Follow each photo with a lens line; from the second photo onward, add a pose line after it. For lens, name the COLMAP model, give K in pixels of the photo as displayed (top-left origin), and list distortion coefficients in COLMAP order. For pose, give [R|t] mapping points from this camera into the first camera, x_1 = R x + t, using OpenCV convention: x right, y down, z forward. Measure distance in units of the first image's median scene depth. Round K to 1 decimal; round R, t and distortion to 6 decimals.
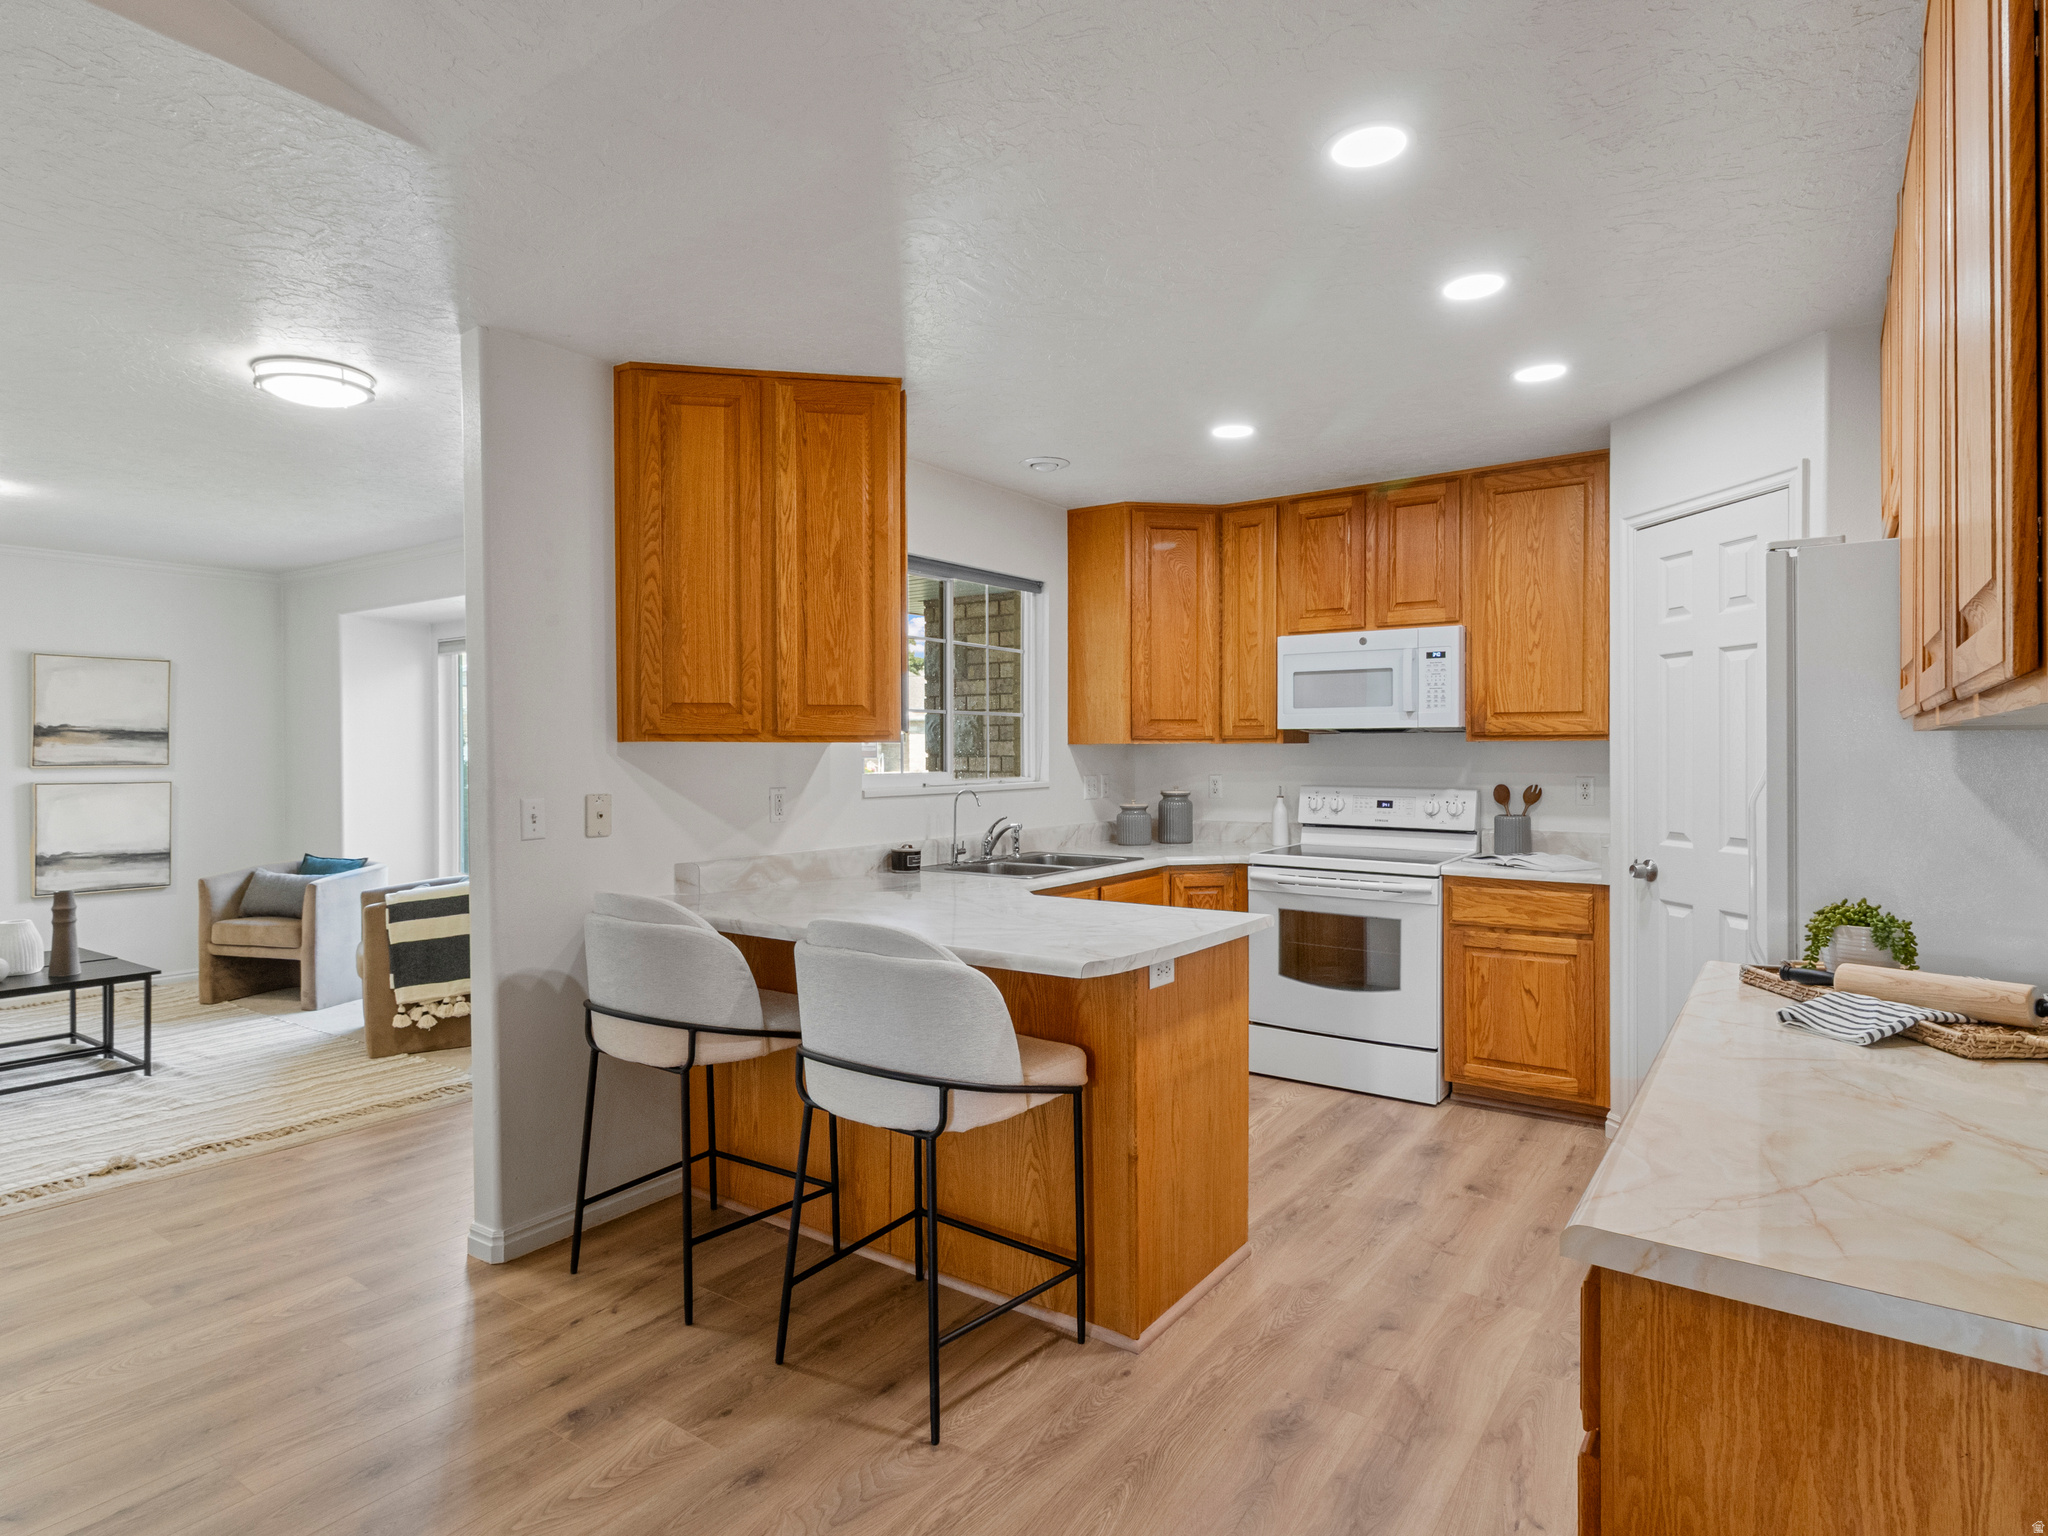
lens RADIAL K [[1117.7, 0, 1030.5], [0, 1117.7, 757.6], [0, 0, 1]] dist [-0.000462, 0.001721]
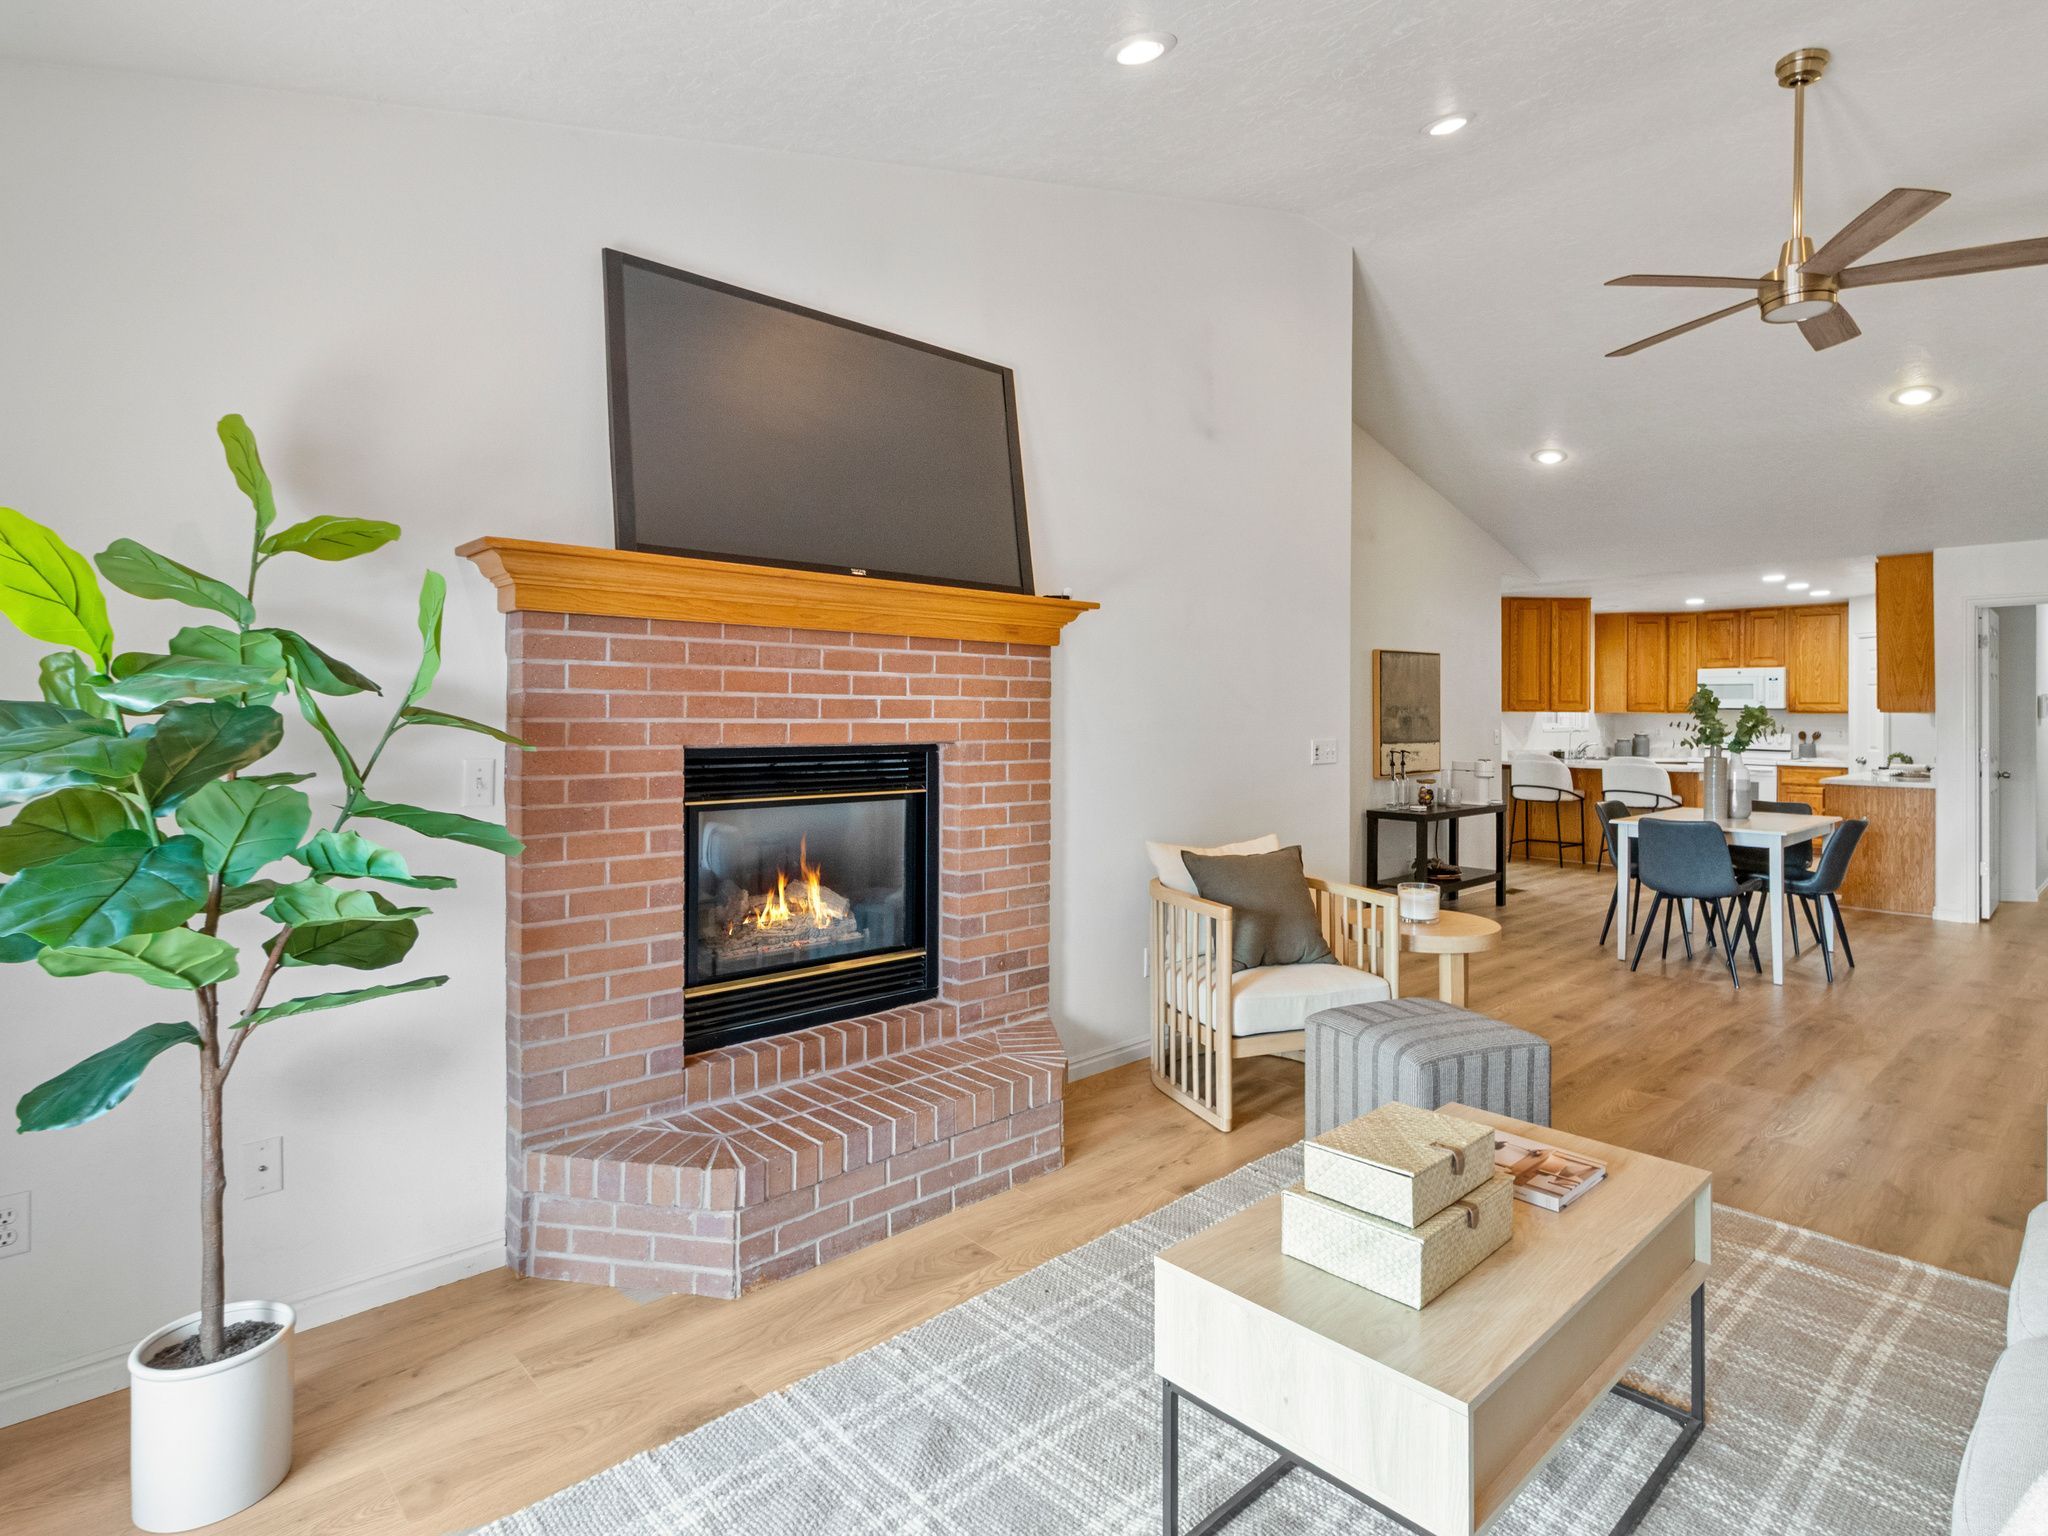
lens RADIAL K [[1077.4, 0, 1032.6], [0, 1077.4, 705.9], [0, 0, 1]] dist [0.003370, -0.000069]
pose [[0.978586, 0.007818, -0.205692, -0.759383], [-0.010600, 0.999867, -0.012428, 0.016365], [0.205568, 0.014342, 0.978538, -1.698238]]
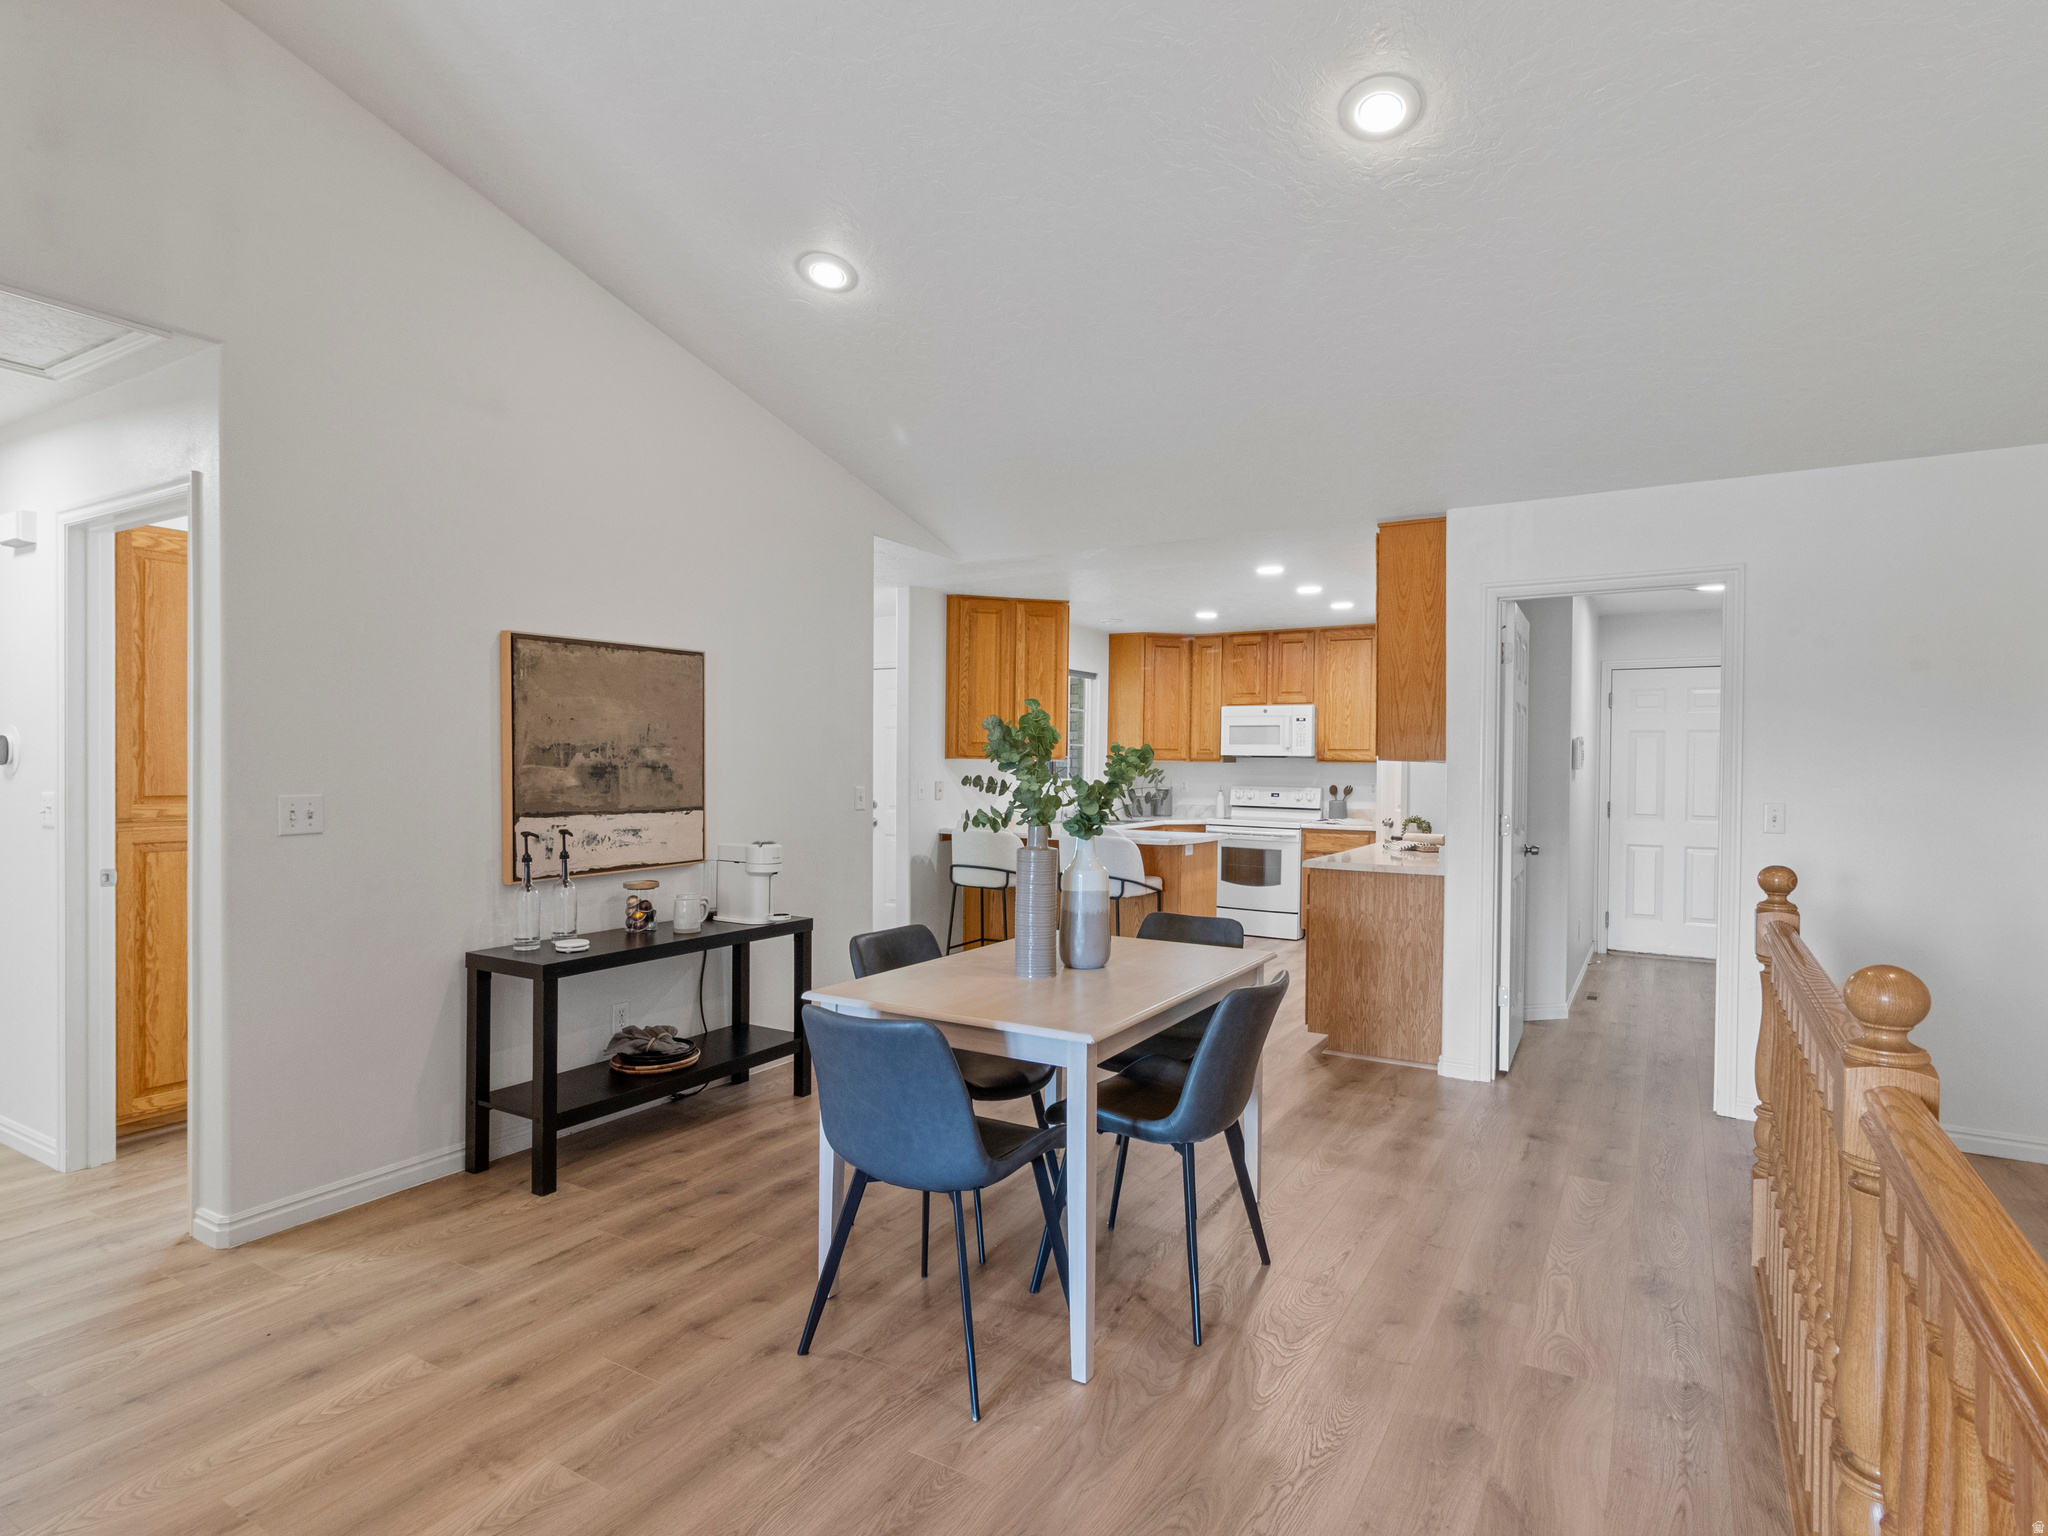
lens RADIAL K [[1077.4, 0, 1038.0], [0, 1077.4, 778.8], [0, 0, 1]] dist [0.003370, -0.000069]
pose [[0.996349, 0.012415, 0.084462, -0.263888], [-0.013005, 0.999895, 0.006430, 0.007847], [-0.084373, -0.007505, 0.996406, -0.870170]]
